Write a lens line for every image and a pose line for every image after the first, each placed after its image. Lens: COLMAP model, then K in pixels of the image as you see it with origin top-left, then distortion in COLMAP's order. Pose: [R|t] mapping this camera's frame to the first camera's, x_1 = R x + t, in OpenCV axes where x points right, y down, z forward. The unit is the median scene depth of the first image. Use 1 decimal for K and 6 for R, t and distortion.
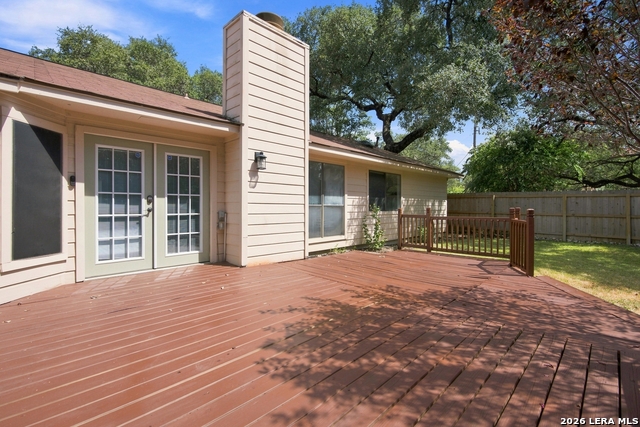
lens RADIAL K [[290.4, 0, 335.4], [0, 290.4, 206.5], [0, 0, 1]] dist [0.001392, 0.000347]
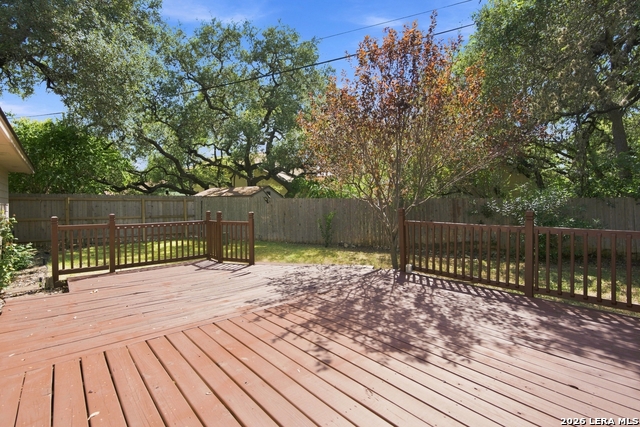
lens RADIAL K [[290.4, 0, 323.0], [0, 290.4, 209.5], [0, 0, 1]] dist [0.001392, 0.000347]
pose [[0.119101, -0.016568, 0.992744, -0.931450], [0.014893, 0.999778, 0.014898, -0.026328], [-0.992770, 0.013010, 0.119321, 0.924166]]
